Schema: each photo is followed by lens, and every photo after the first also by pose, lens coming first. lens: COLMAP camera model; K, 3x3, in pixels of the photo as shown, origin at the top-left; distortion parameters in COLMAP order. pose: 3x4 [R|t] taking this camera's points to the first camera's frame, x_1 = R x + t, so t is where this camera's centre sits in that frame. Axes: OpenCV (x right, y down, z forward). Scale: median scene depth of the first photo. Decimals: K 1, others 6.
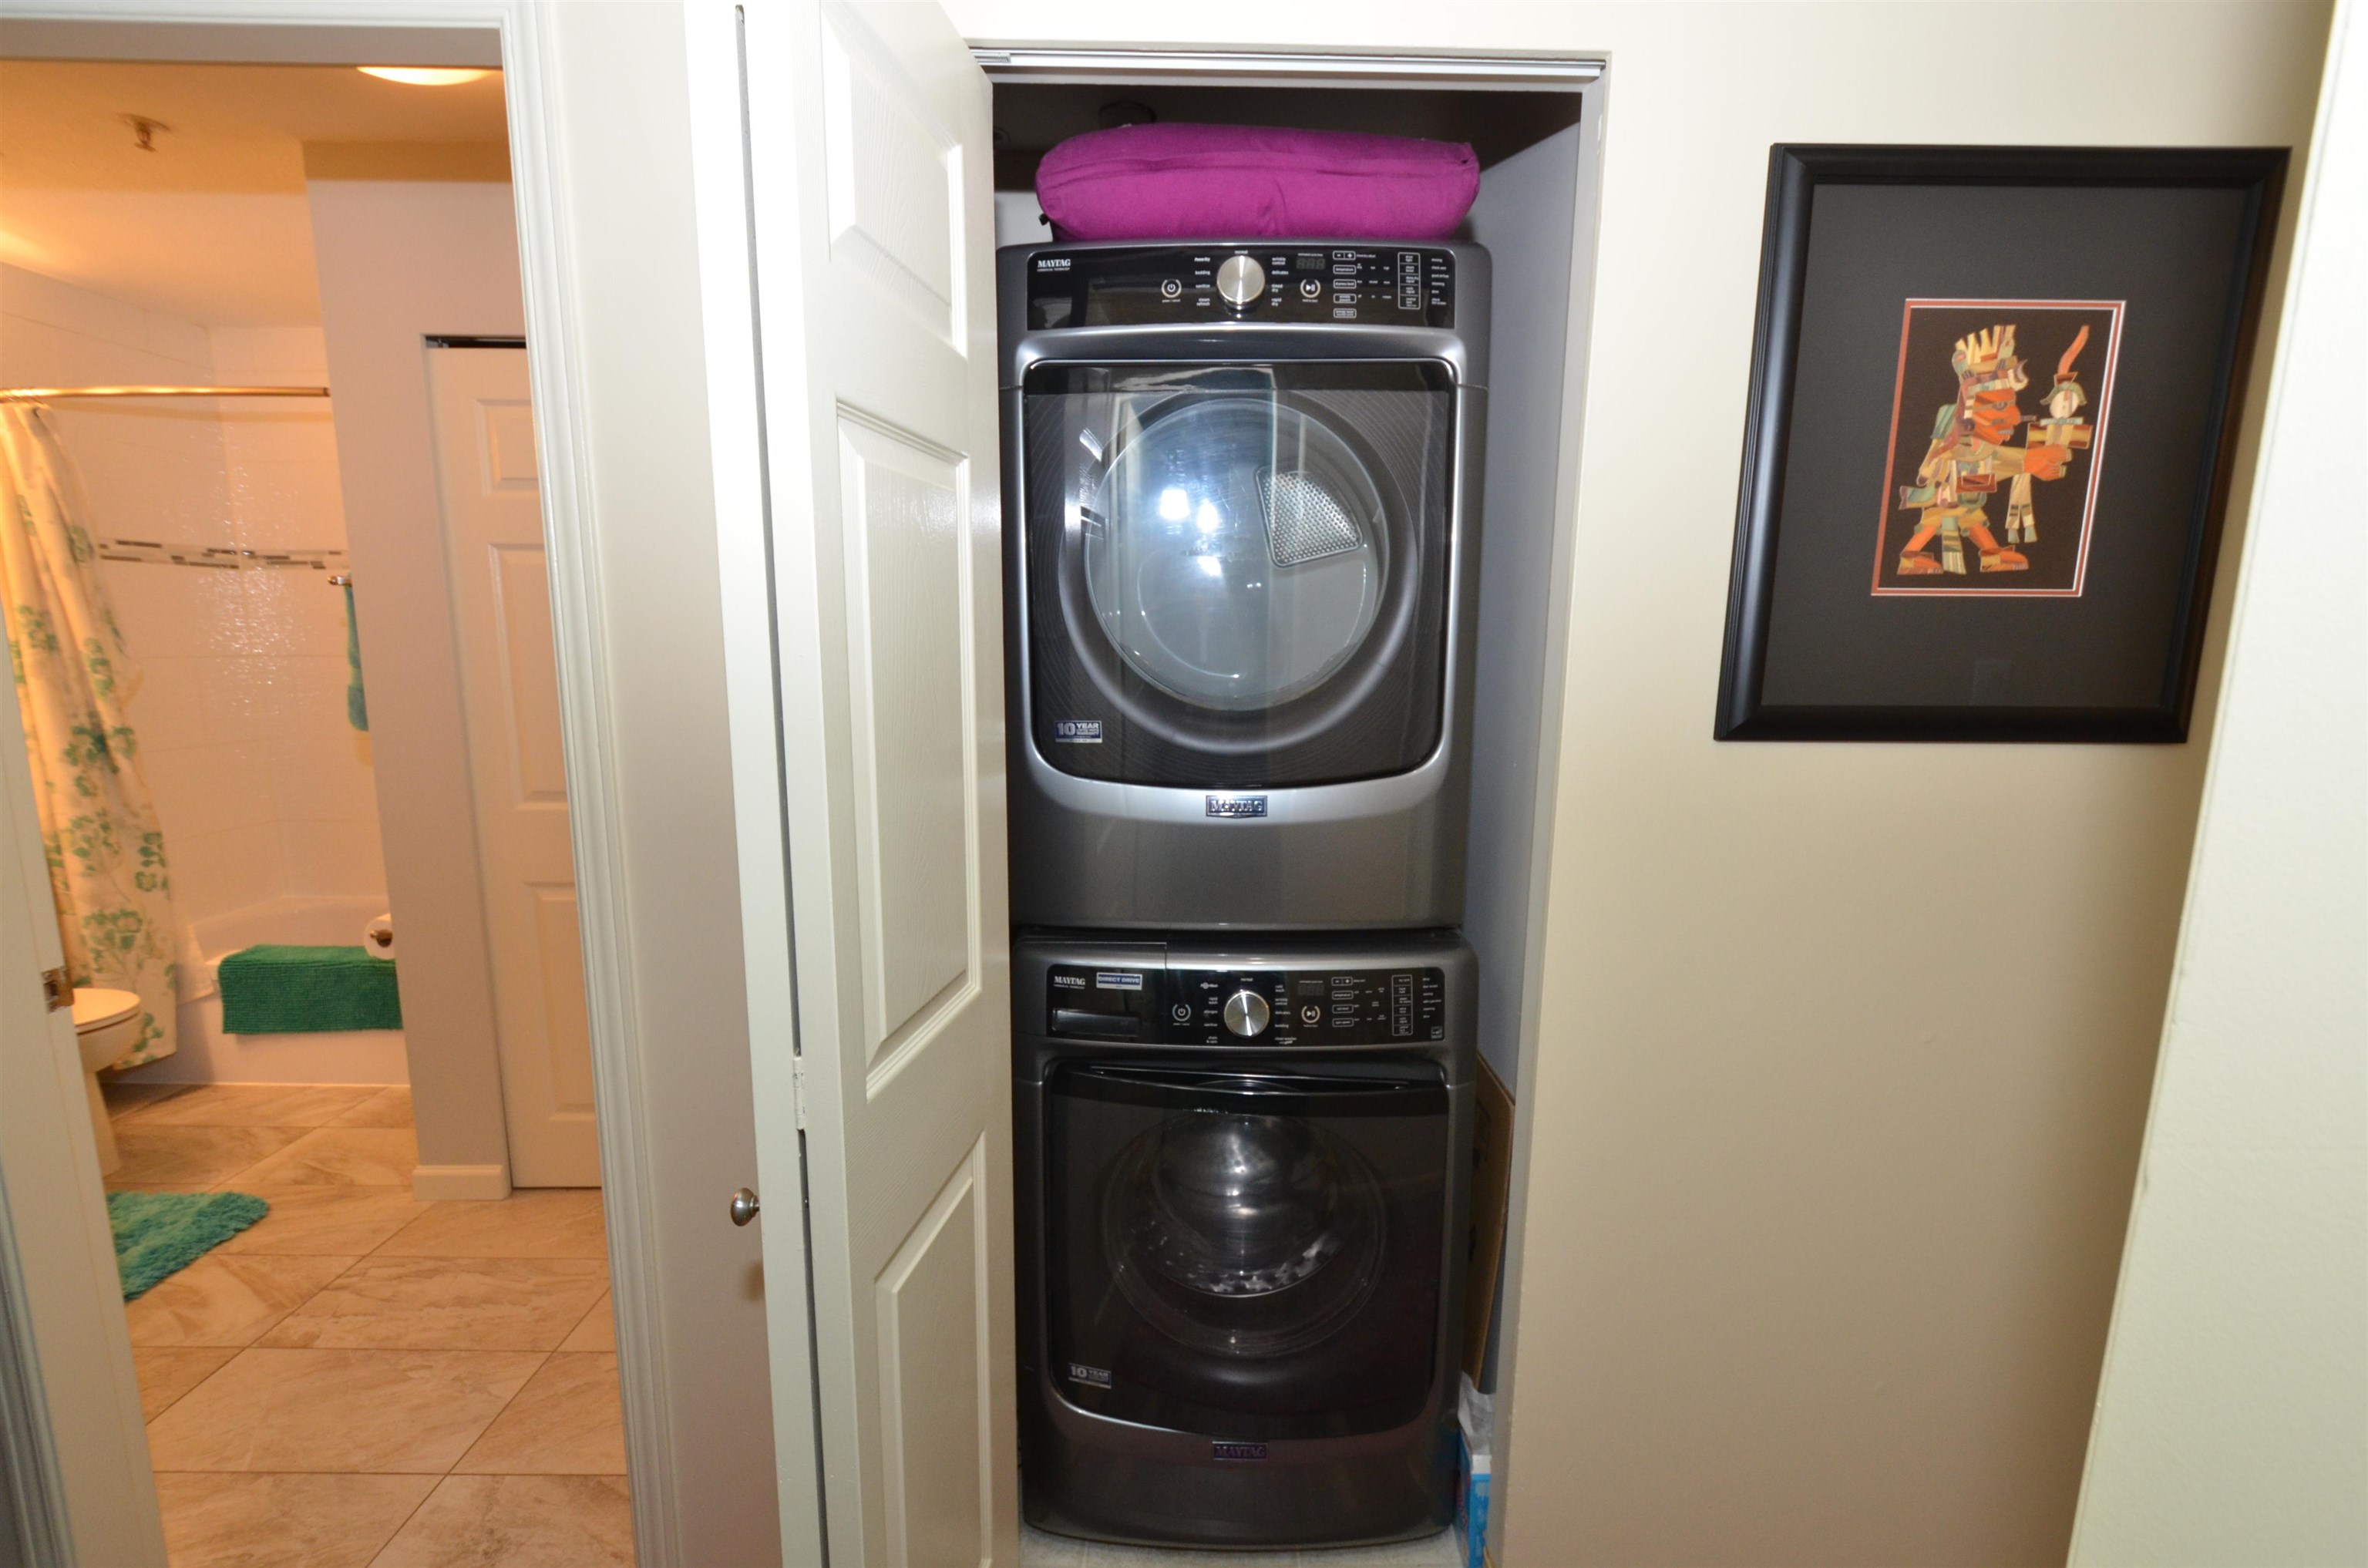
lens RADIAL K [[1027.6, 0, 1186.5], [0, 1027.6, 800.9], [0, 0, 1]] dist [0.003138, -0.003544]
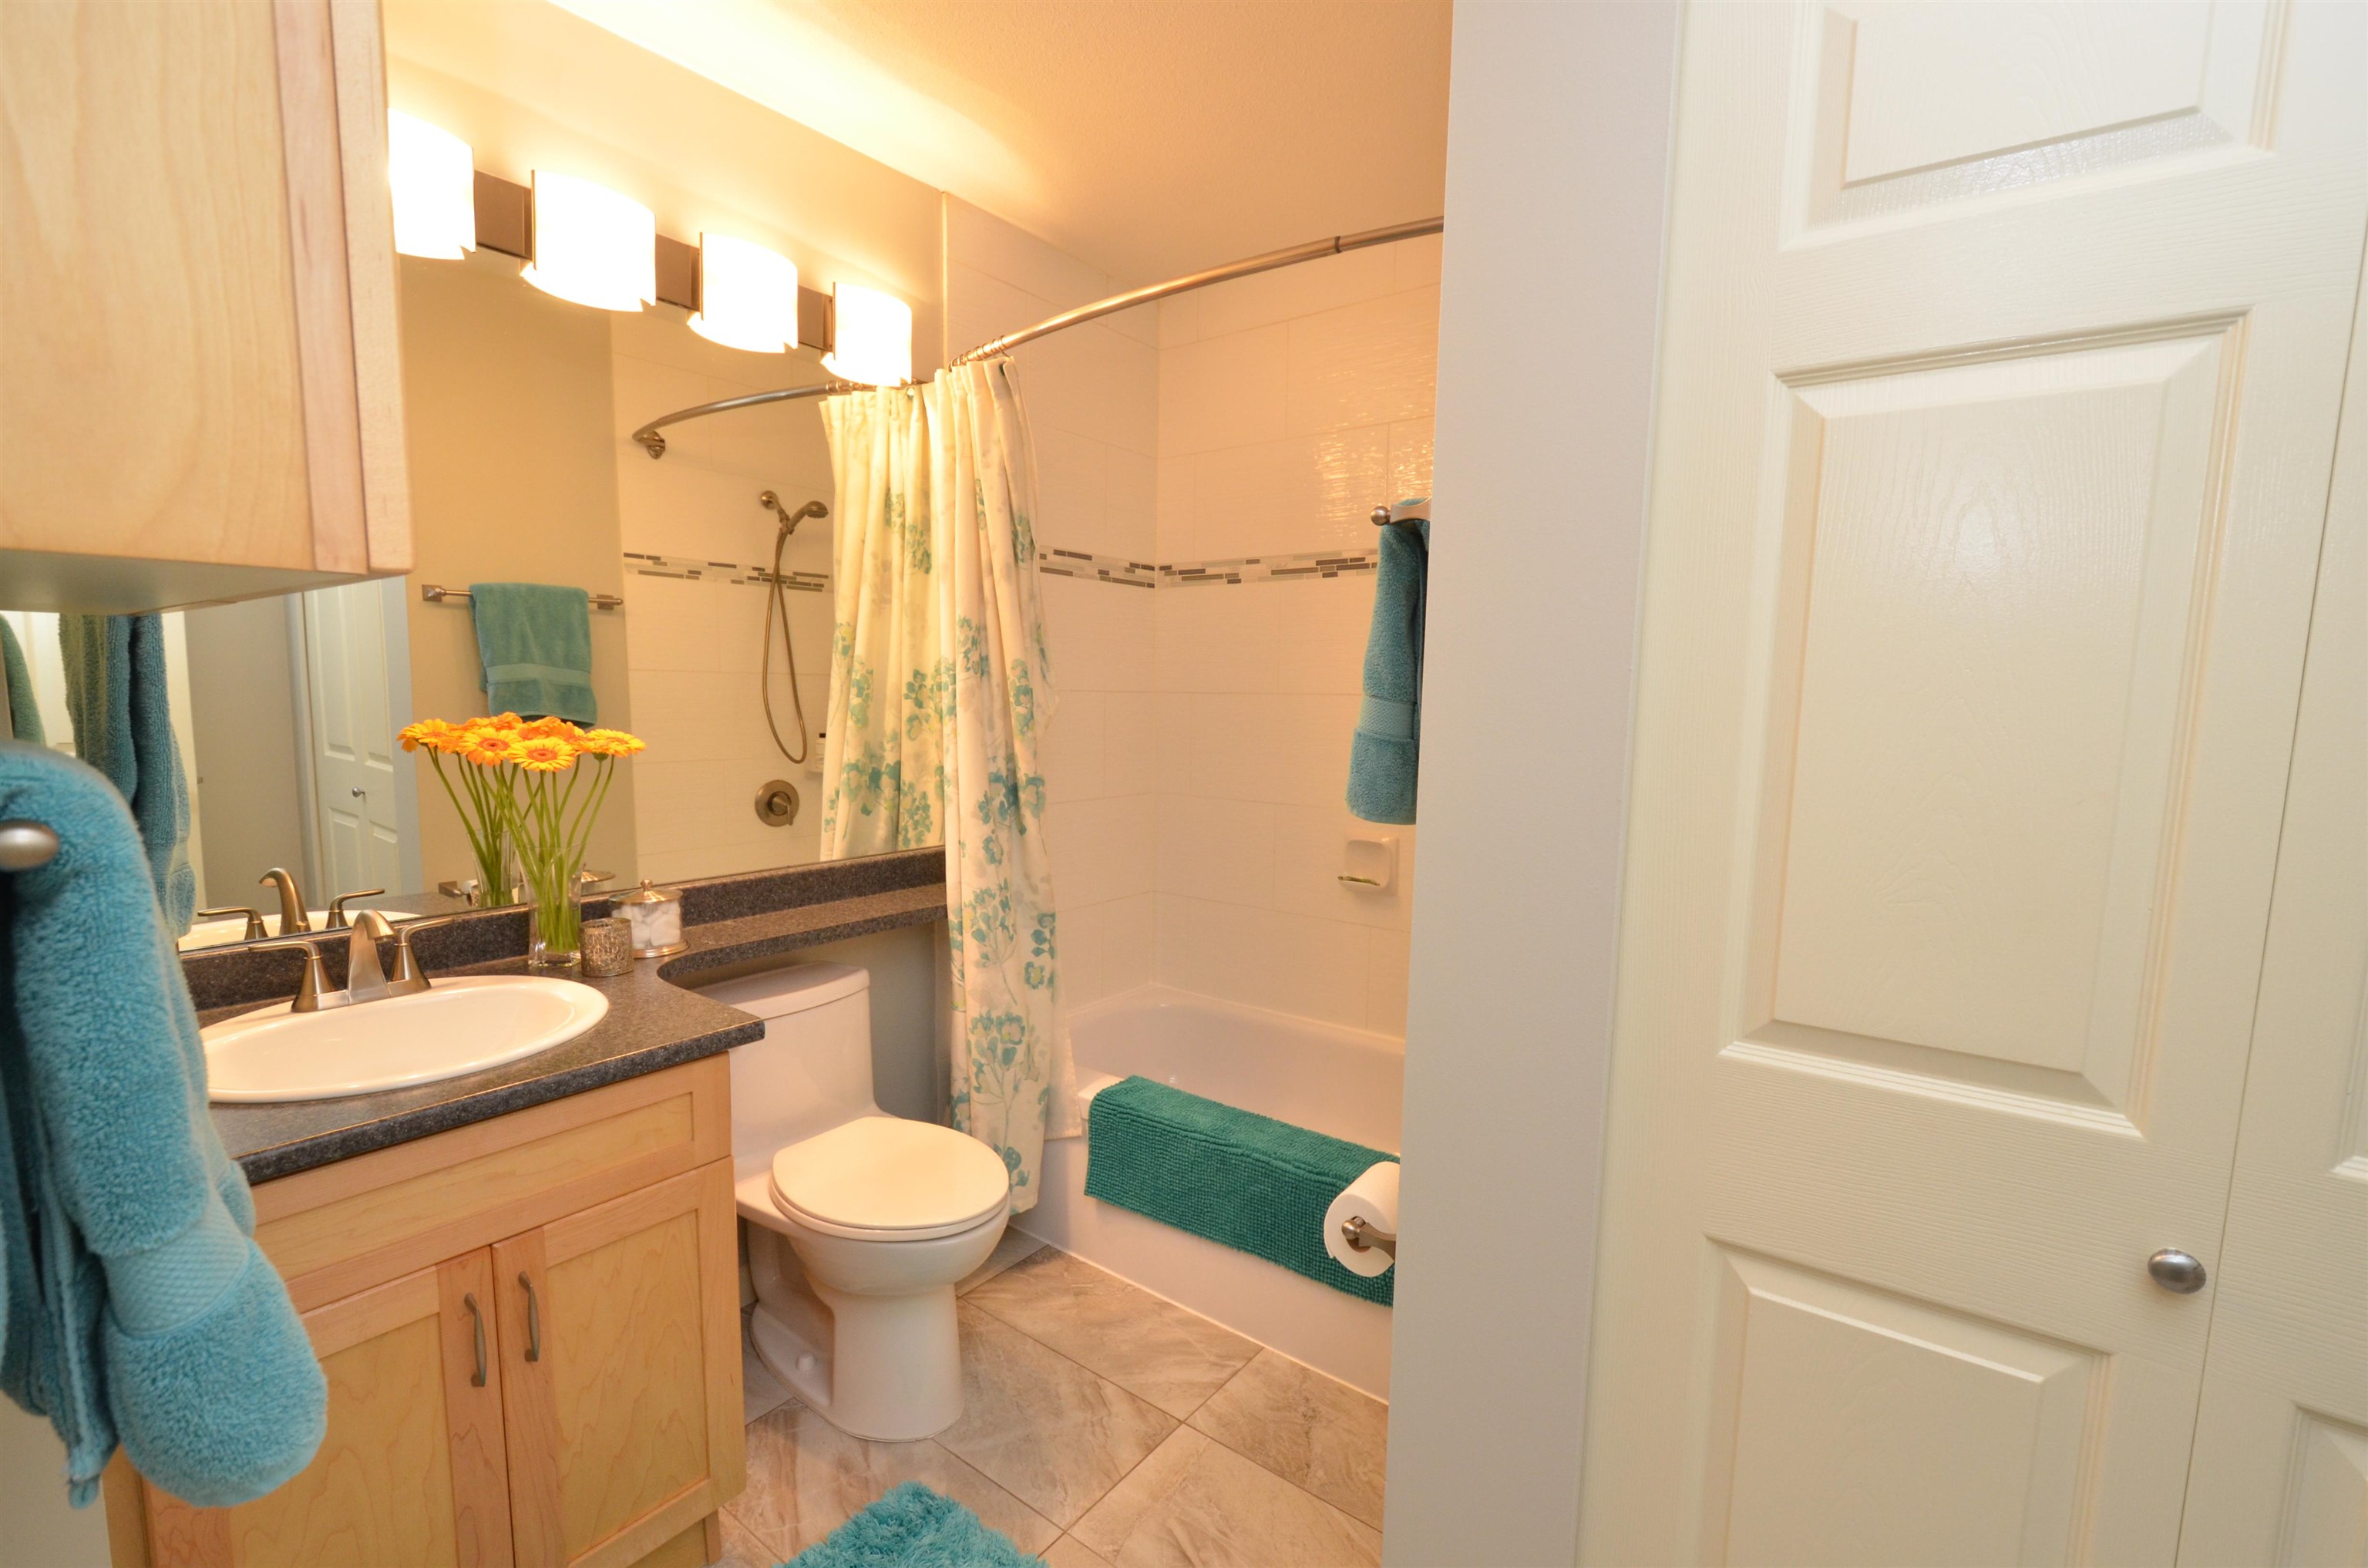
lens RADIAL K [[1027.6, 0, 1178.9], [0, 1027.6, 790.1], [0, 0, 1]] dist [0.003138, -0.003544]
pose [[0.789316, 0.066088, -0.610421, -0.480812], [-0.108108, 0.993617, -0.032217, -0.047891], [0.604395, 0.091421, 0.791422, 0.456665]]
